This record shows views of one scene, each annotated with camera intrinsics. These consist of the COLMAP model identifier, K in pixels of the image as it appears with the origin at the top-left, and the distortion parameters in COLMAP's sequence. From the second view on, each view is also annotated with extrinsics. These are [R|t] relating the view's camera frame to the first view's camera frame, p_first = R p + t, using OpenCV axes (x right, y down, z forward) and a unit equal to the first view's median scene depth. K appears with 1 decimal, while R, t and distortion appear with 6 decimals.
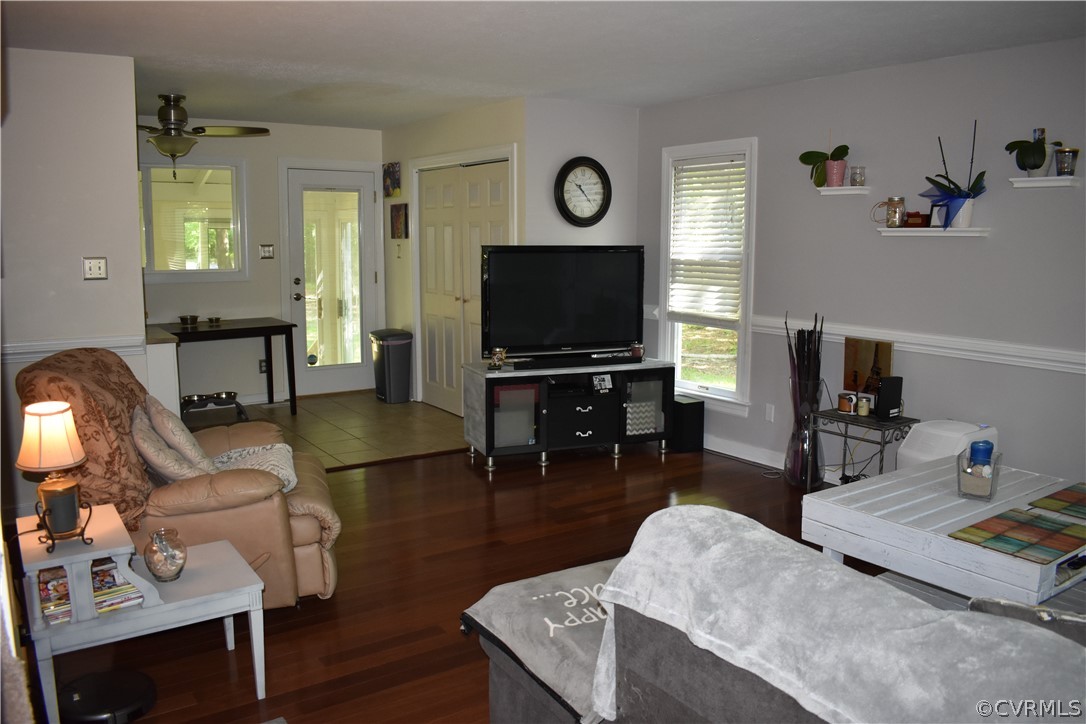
lens RADIAL K [[842.9, 0, 546.3], [0, 842.9, 357.3], [0, 0, 1]] dist [-0.099768, 0.022339]
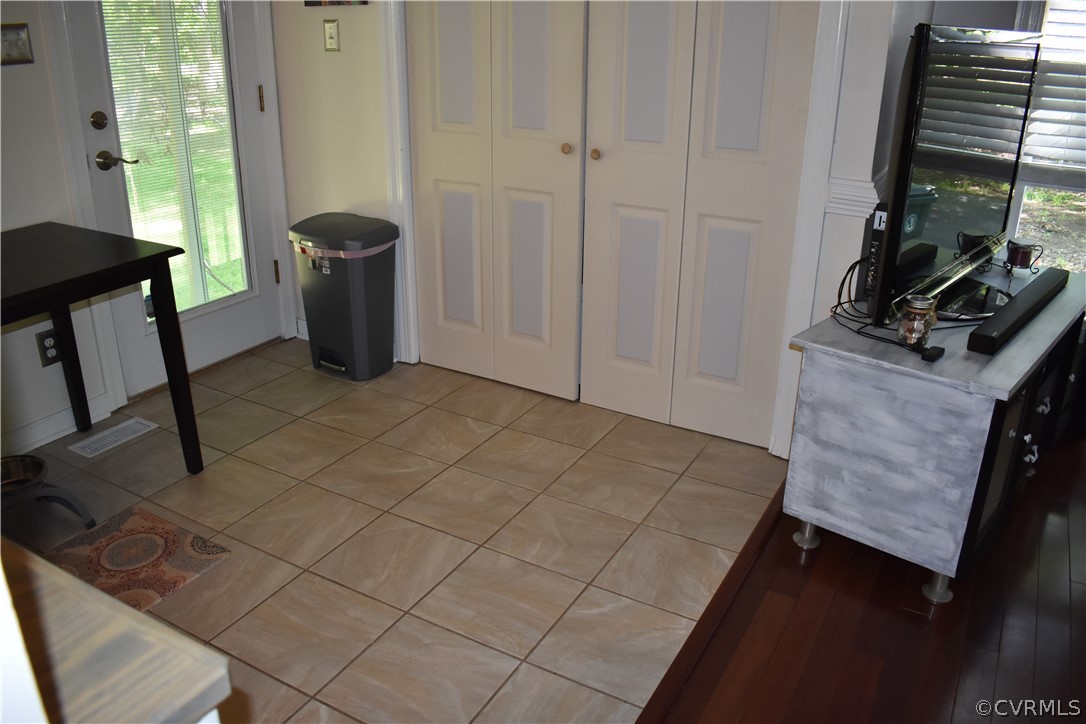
lens RADIAL K [[842.9, 0, 543.5], [0, 842.9, 360.3], [0, 0, 1]] dist [-0.099768, 0.022339]
pose [[0.896374, -0.157029, 0.414554, -0.289878], [0.052069, 0.965981, 0.253318, -0.068900], [-0.440230, -0.205483, 0.874056, 0.556402]]
